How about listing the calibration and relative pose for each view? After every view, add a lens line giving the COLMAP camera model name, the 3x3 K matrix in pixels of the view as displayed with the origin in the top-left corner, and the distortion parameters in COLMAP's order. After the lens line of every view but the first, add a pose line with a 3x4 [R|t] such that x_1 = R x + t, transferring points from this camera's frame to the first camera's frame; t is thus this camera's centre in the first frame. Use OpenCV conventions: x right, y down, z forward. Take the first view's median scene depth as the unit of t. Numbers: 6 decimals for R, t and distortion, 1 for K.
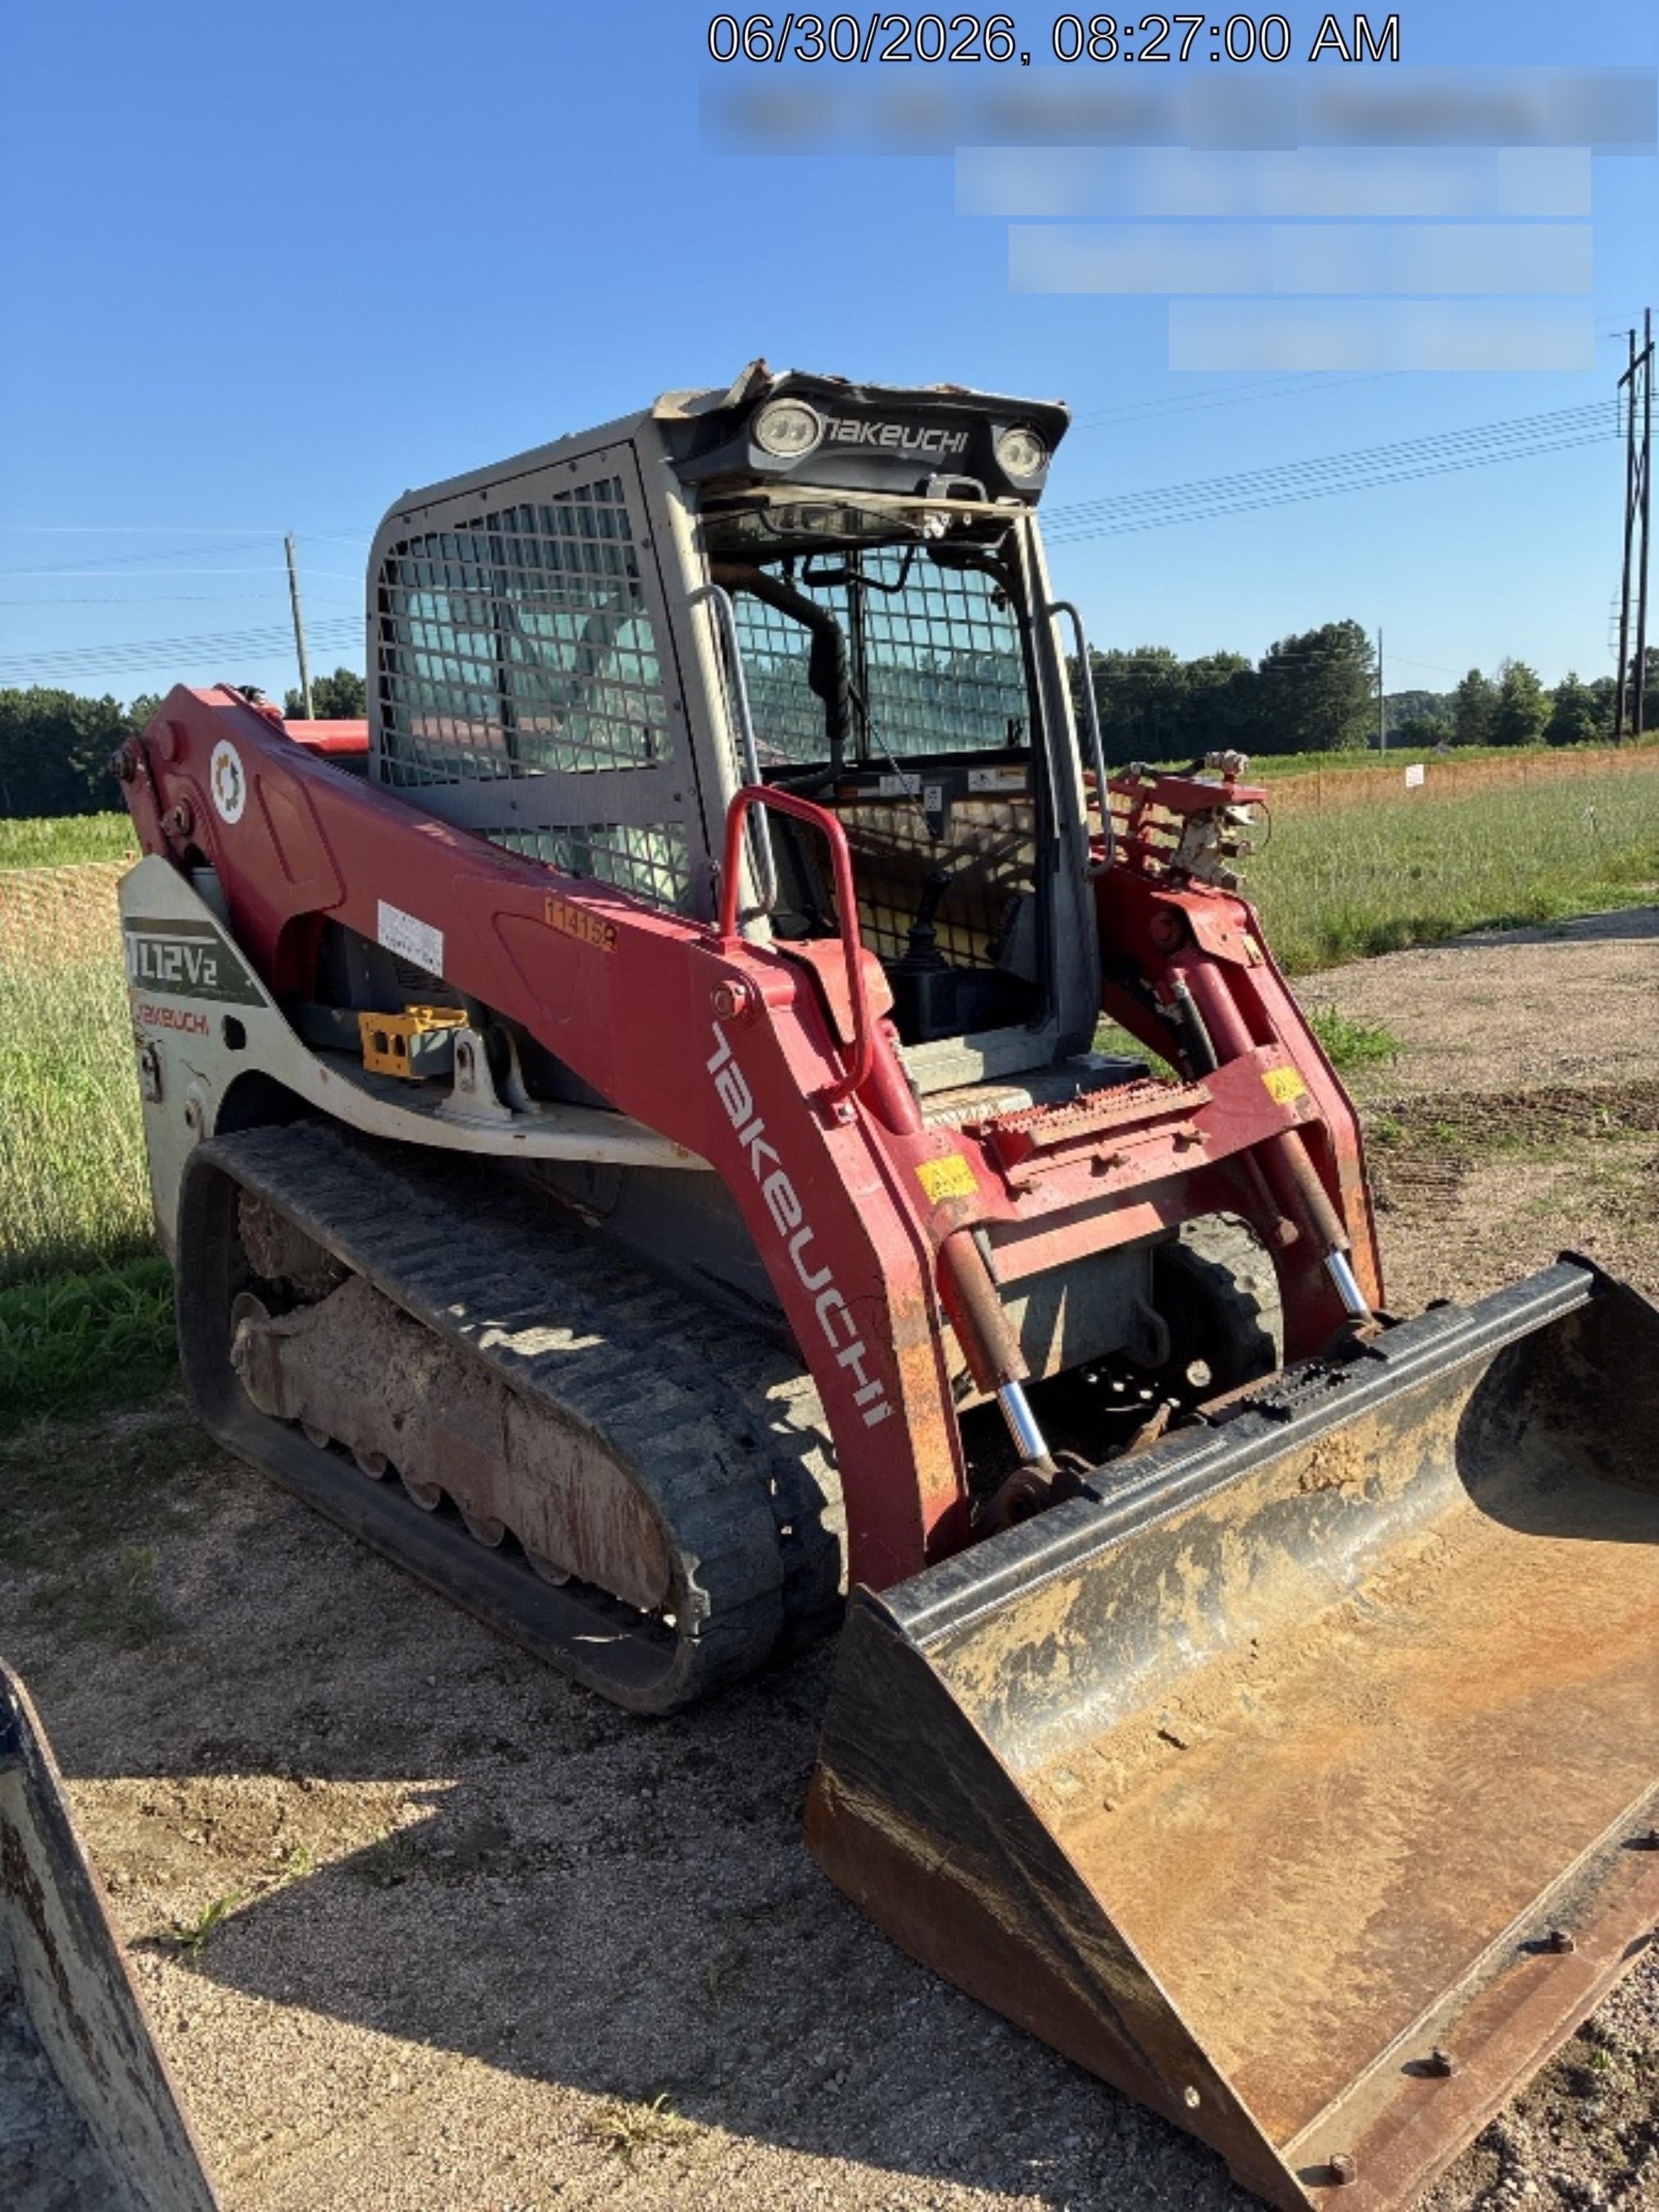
lens RADIAL K [[1682.8, 0, 840.1], [0, 1682.8, 1079.5], [0, 0, 1]] dist [0.039992, -0.049962]
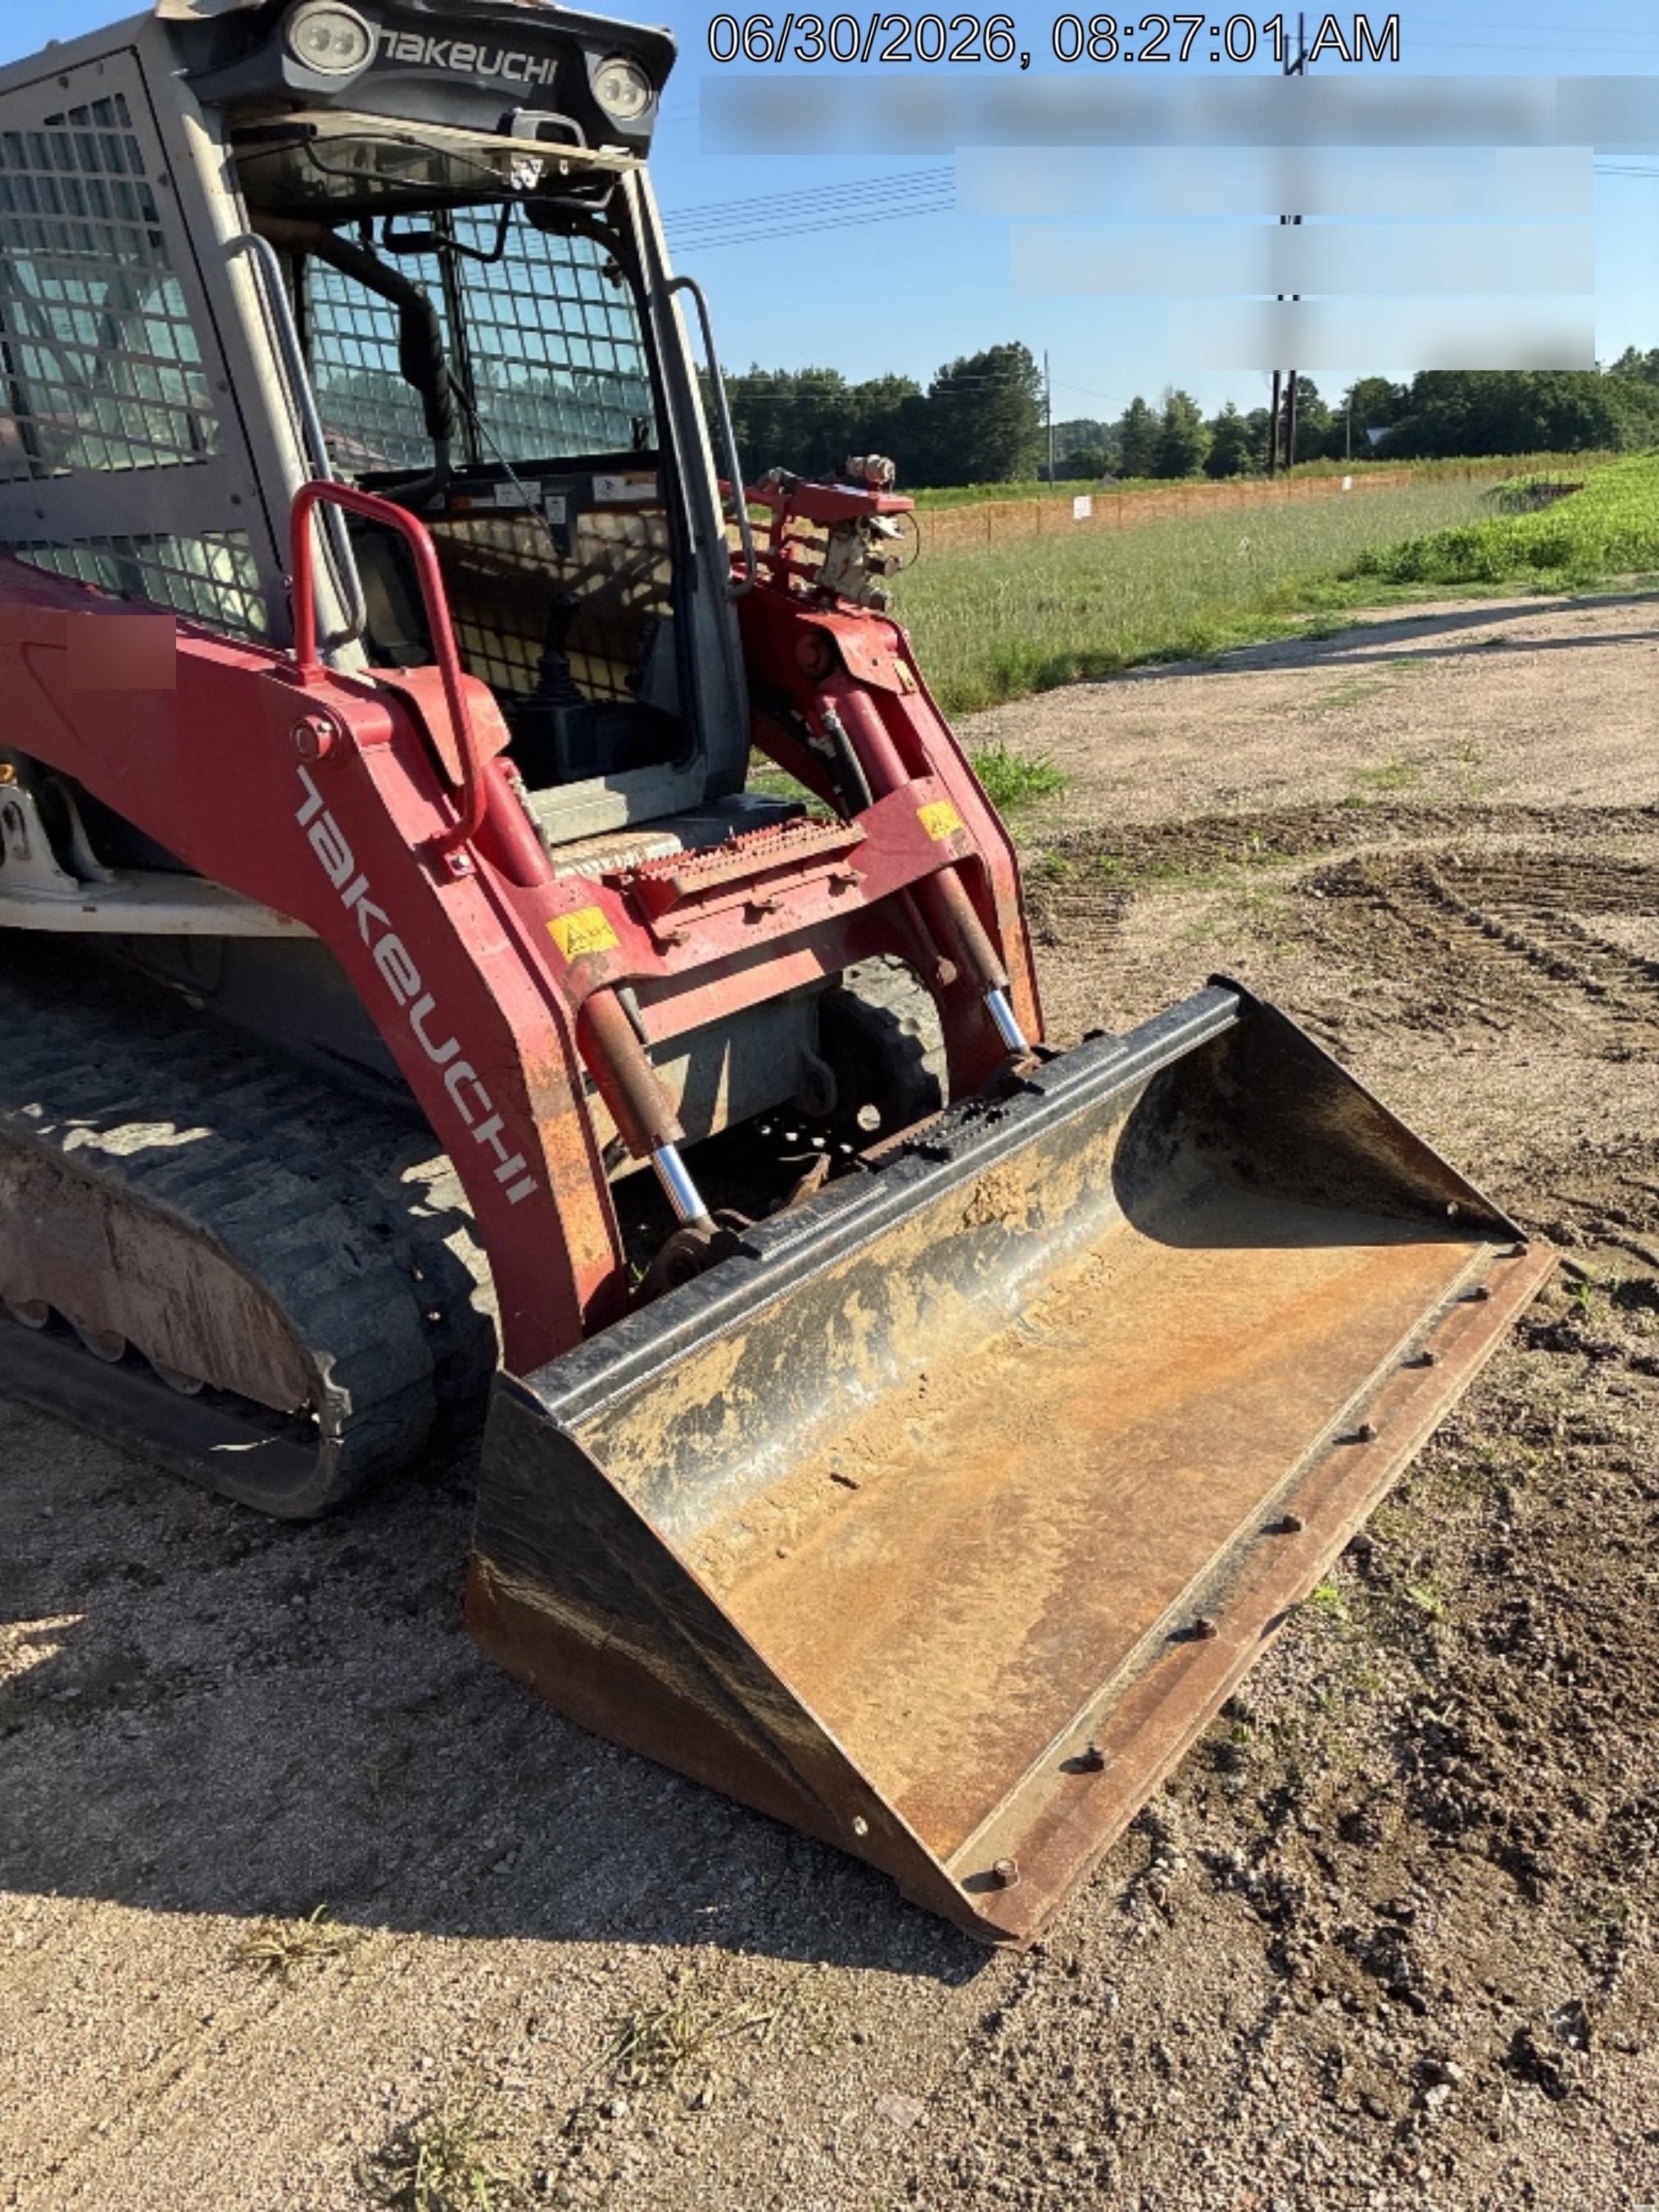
lens RADIAL K [[1682.8, 0, 882.3], [0, 1682.8, 1114.9], [0, 0, 1]] dist [0.039992, -0.049962]
pose [[0.977799, -0.071205, 0.197078, 0.031410], [0.037696, 0.984924, 0.168829, 0.006504], [-0.206128, -0.157652, 0.965742, 0.053617]]
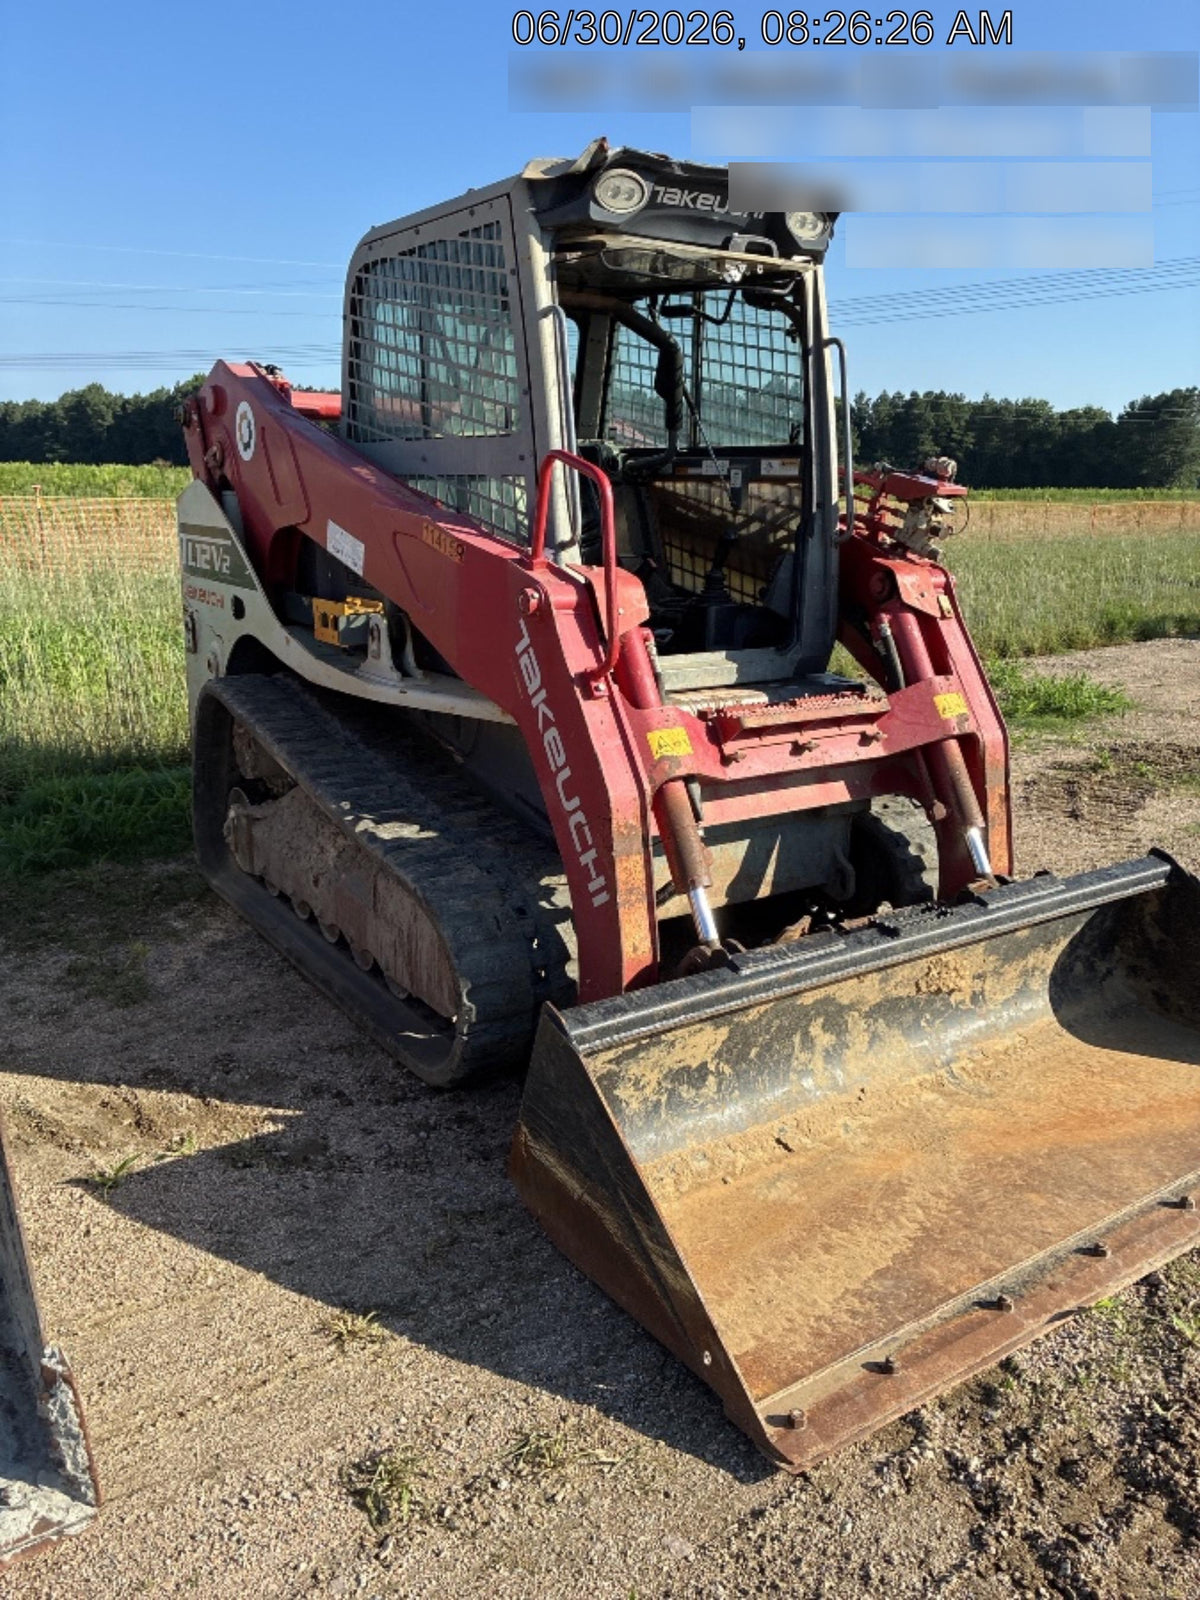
lens RADIAL K [[1217.2, 0, 637.2], [0, 1217.2, 791.2], [0, 0, 1]] dist [0.039992, -0.049962]
pose [[0.990507, 0.098587, -0.095793, 0.121921], [-0.091151, 0.992688, 0.079134, 0.018234], [0.102894, -0.069651, 0.992251, -0.019101]]
